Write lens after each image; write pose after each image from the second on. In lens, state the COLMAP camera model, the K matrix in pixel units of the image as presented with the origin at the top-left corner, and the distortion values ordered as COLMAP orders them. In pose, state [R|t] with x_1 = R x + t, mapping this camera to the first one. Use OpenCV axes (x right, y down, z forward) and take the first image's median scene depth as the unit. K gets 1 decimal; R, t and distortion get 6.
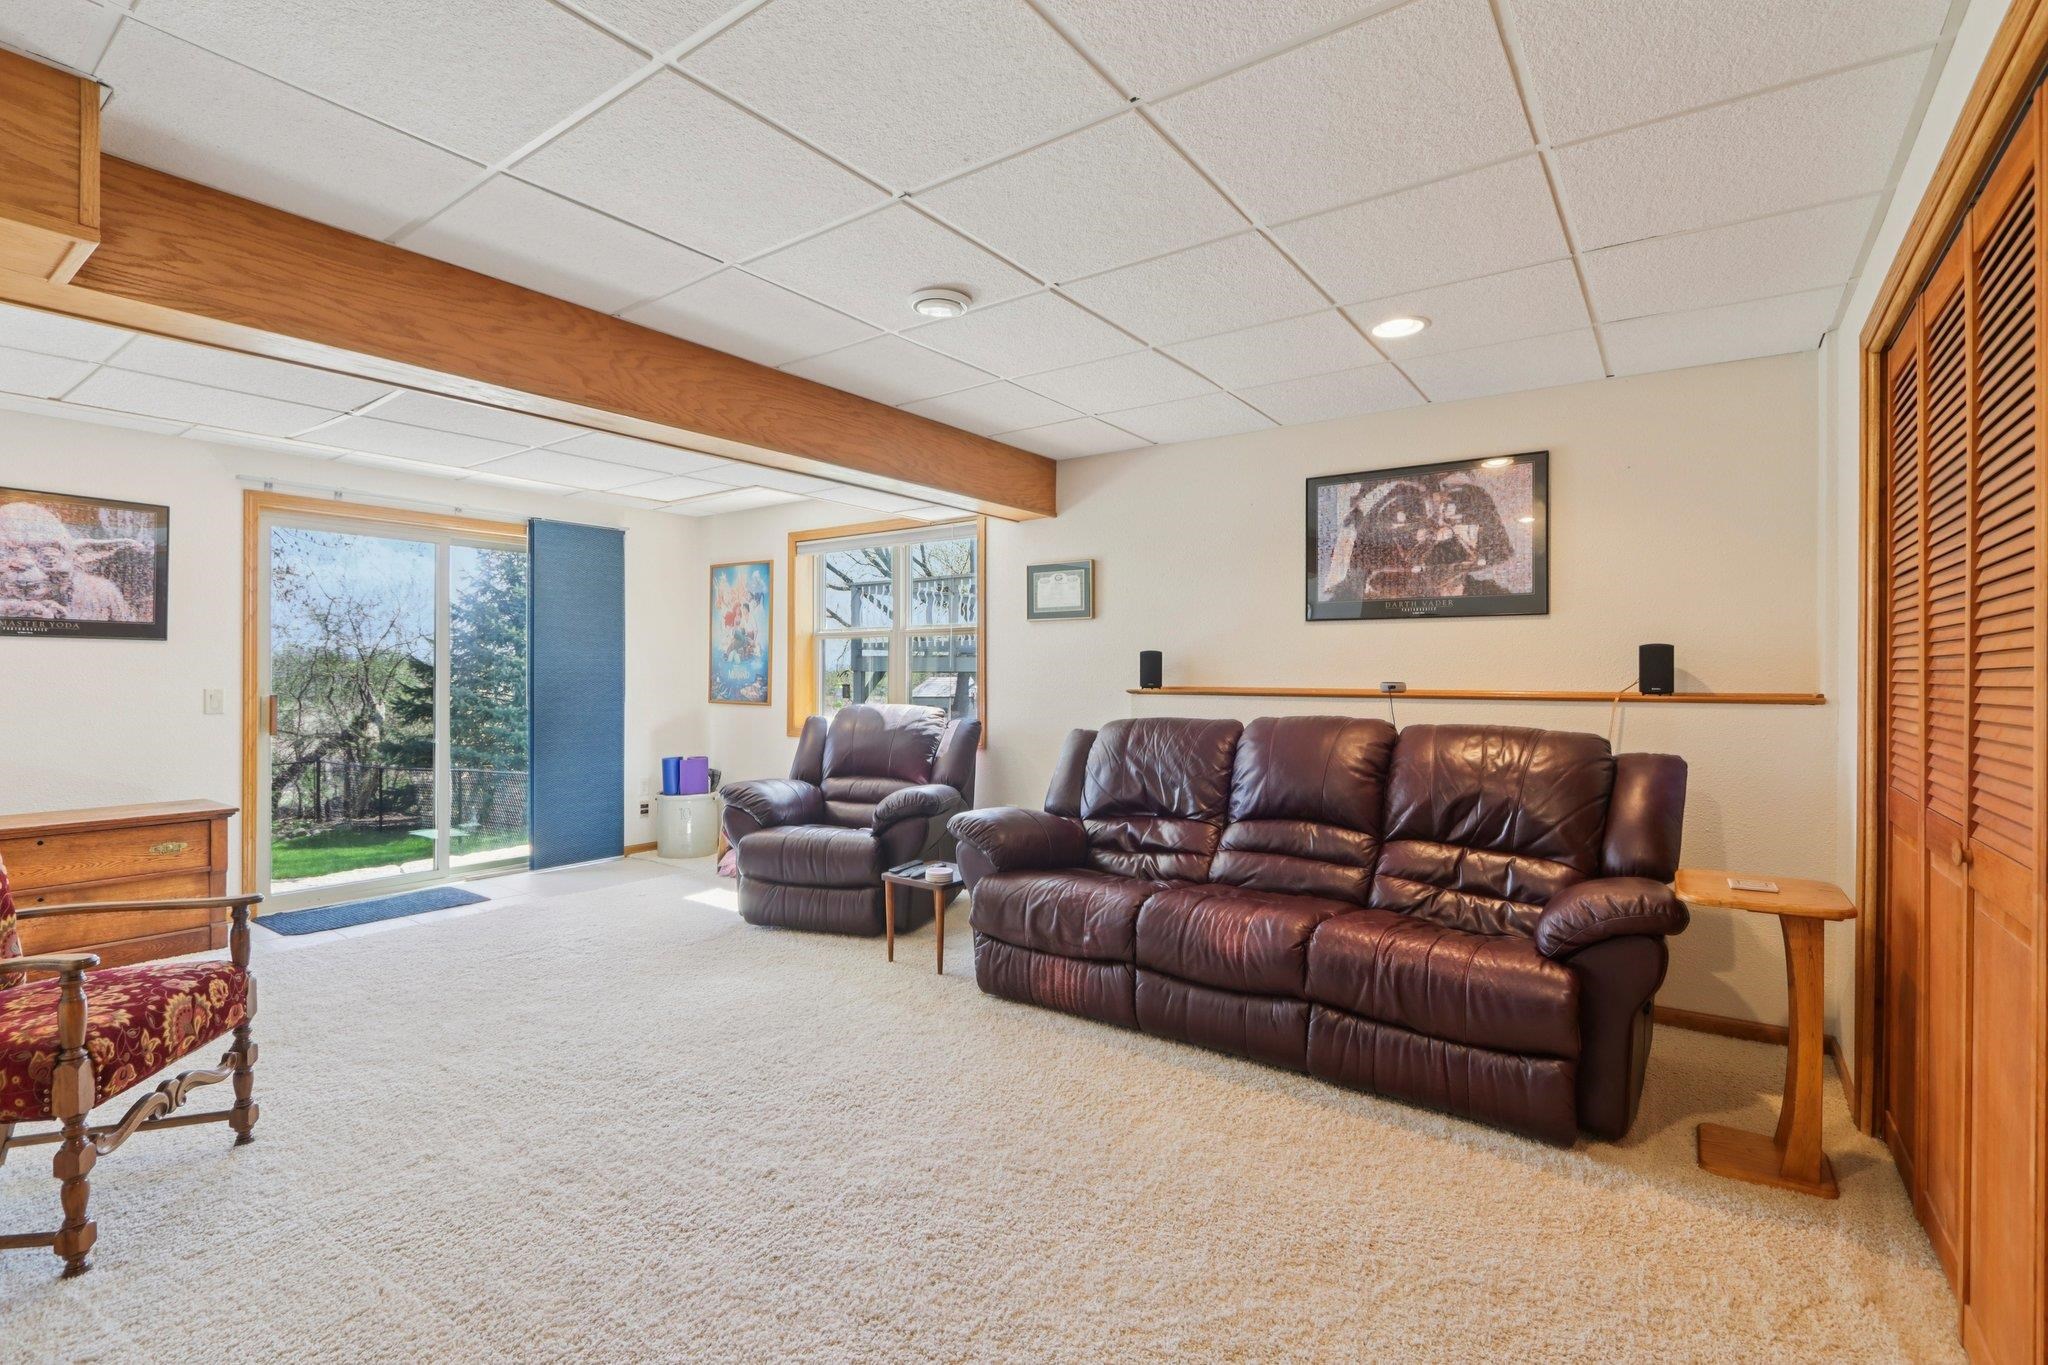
lens RADIAL K [[948.5, 0, 1019.9], [0, 948.5, 676.5], [0, 0, 1]] dist [-0.013932, 0.000318]
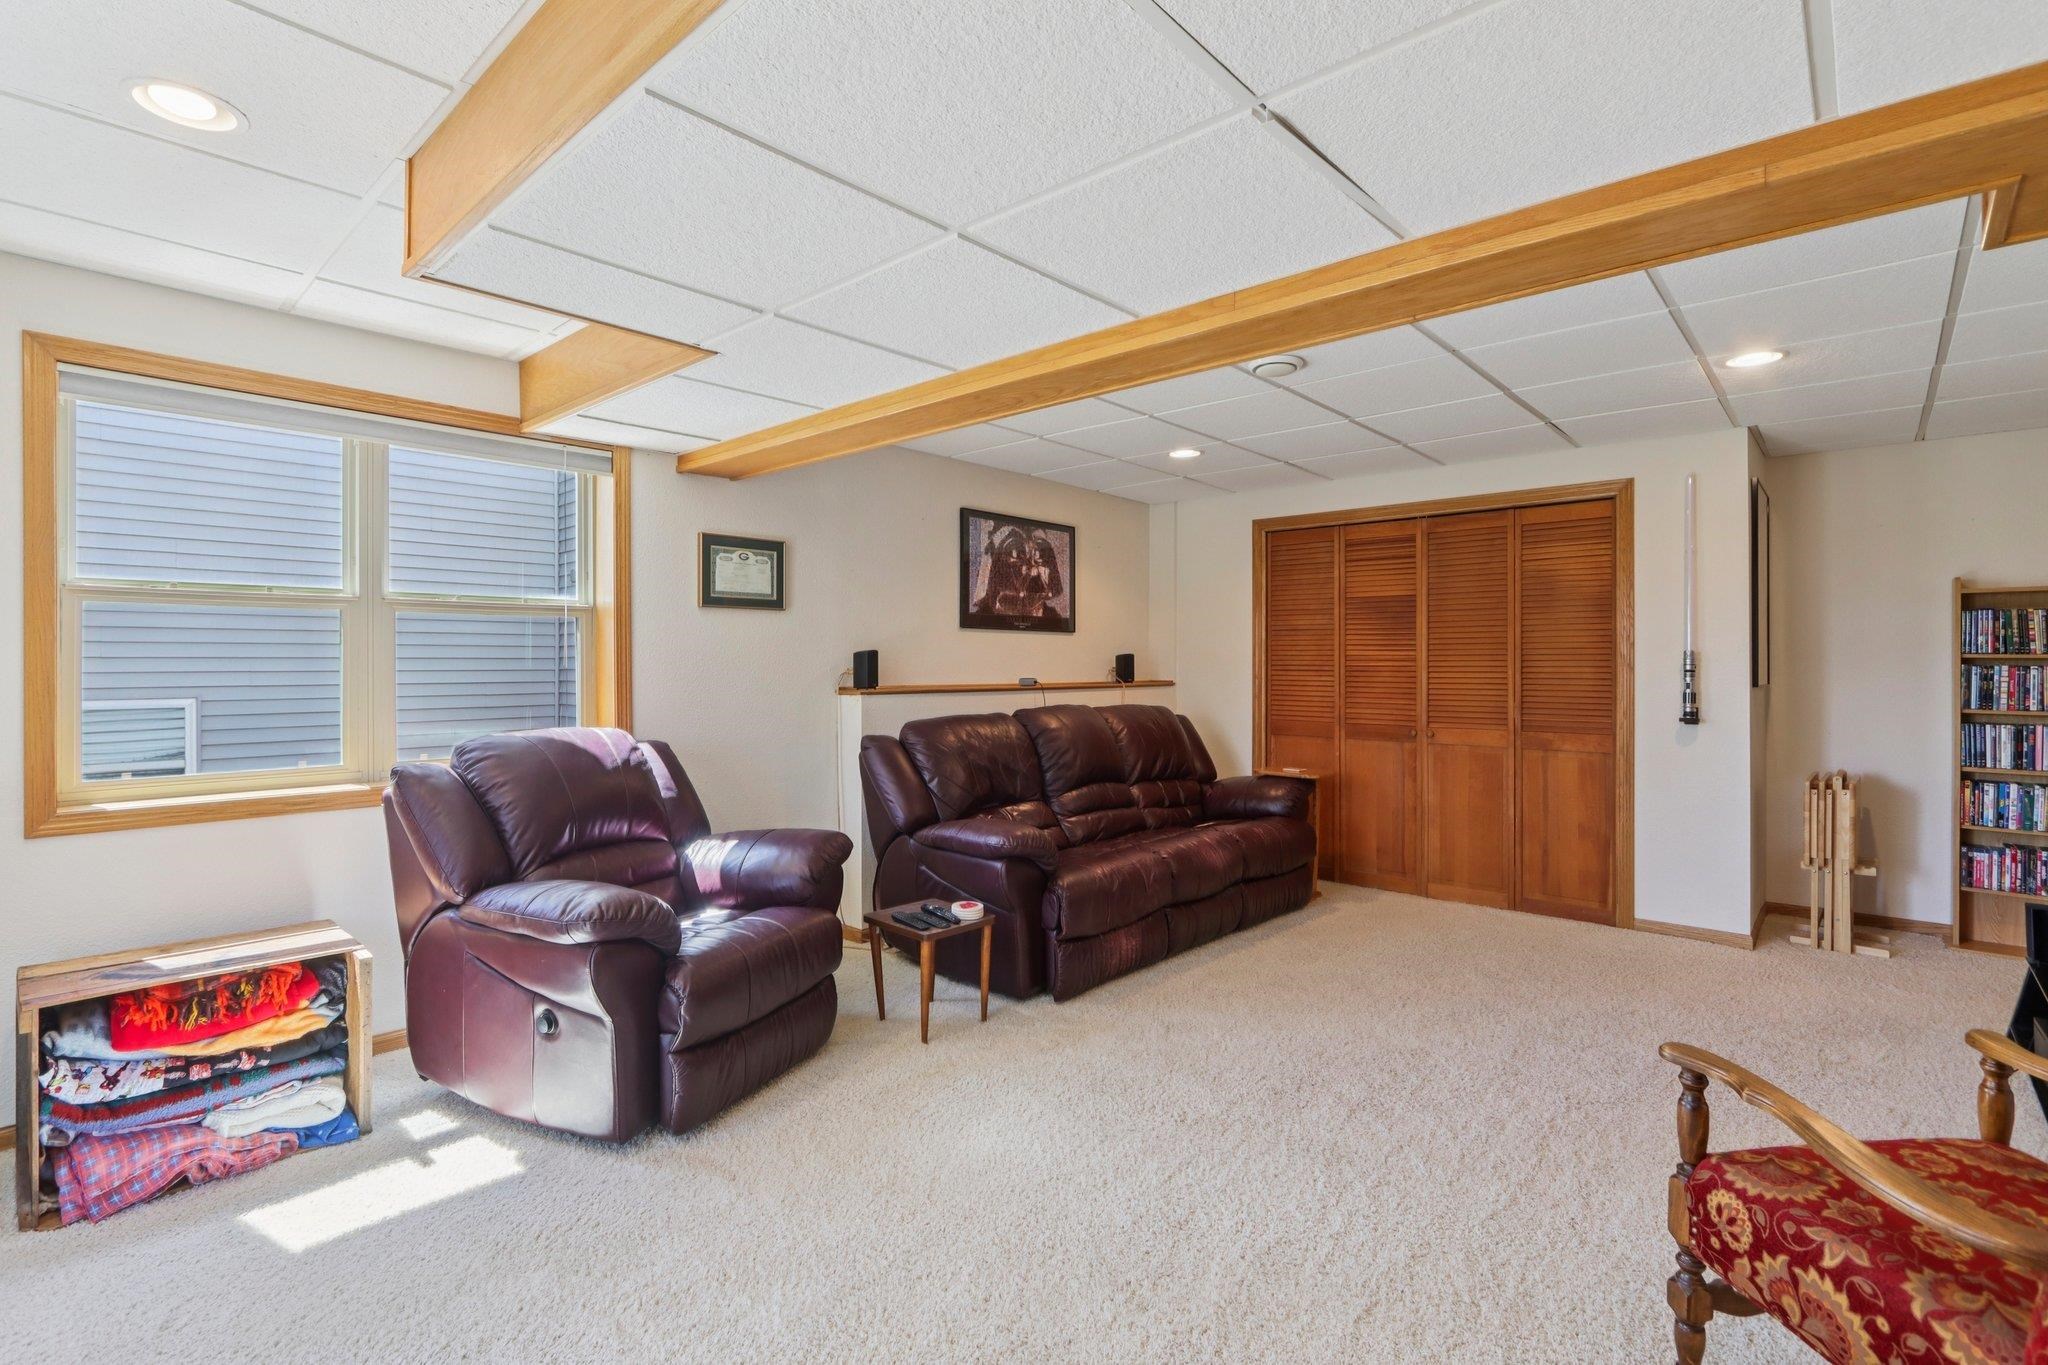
lens RADIAL K [[950.7, 0, 1014.0], [0, 950.7, 661.4], [0, 0, 1]] dist [-0.002665, -0.000422]
pose [[0.110578, 0.007101, 0.993842, -0.925118], [0.013169, 0.999876, -0.008609, -0.005817], [-0.993780, 0.014040, 0.110471, 0.853983]]
